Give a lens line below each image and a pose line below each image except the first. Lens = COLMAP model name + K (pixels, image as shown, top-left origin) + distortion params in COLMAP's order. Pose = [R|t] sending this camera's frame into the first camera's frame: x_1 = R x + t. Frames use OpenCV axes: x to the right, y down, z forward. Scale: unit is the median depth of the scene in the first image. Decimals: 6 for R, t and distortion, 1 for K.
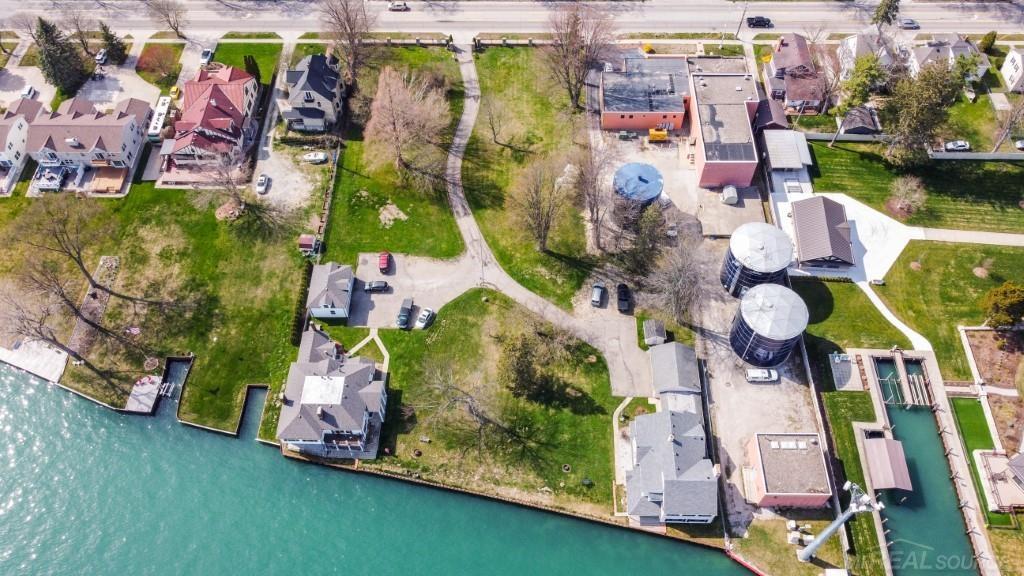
lens RADIAL K [[776.2, 0, 511.7], [0, 776.2, 295.4], [0, 0, 1]] dist [-0.001628, -0.003637]
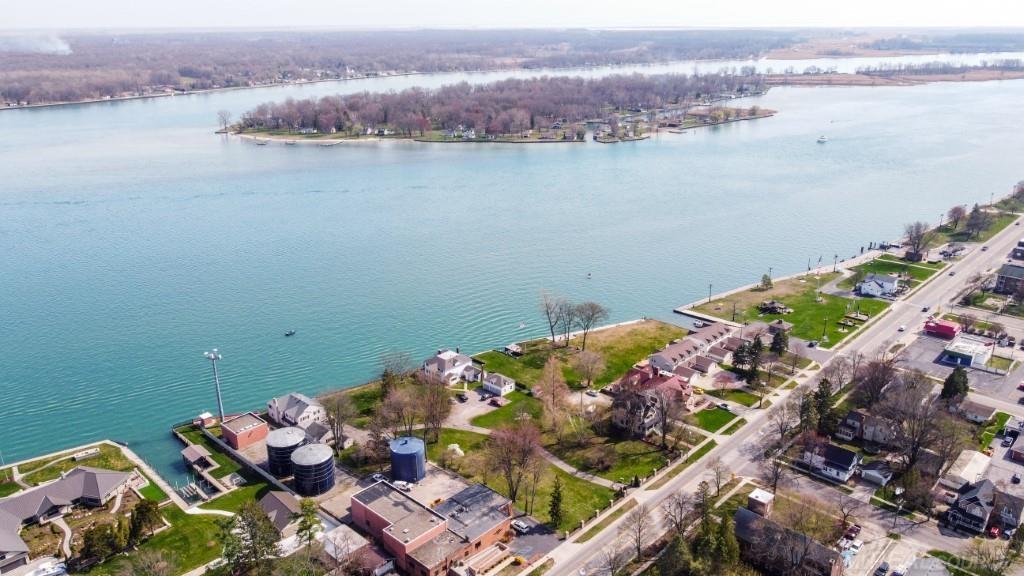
lens RADIAL K [[776.2, 0, 511.7], [0, 776.2, 295.4], [0, 0, 1]] dist [-0.001628, -0.003637]
pose [[-0.674052, 0.261430, -0.690875, 1.034642], [-0.608676, 0.333349, 0.719994, -1.514677], [0.418531, 0.905833, -0.065568, 0.978488]]
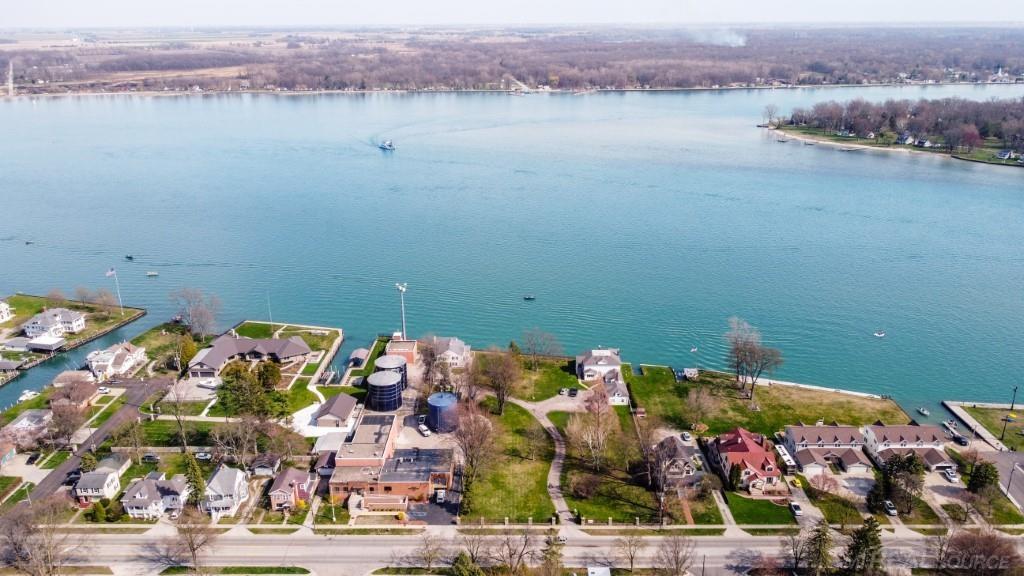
lens RADIAL K [[782.9, 0, 512.3], [0, 782.9, 294.2], [0, 0, 1]] dist [-0.003922, -0.000478]
pose [[-0.999782, 0.020262, -0.004981, 0.019549], [0.000095, 0.243163, 0.969985, -1.936595], [0.020865, 0.969774, -0.243112, 1.264935]]
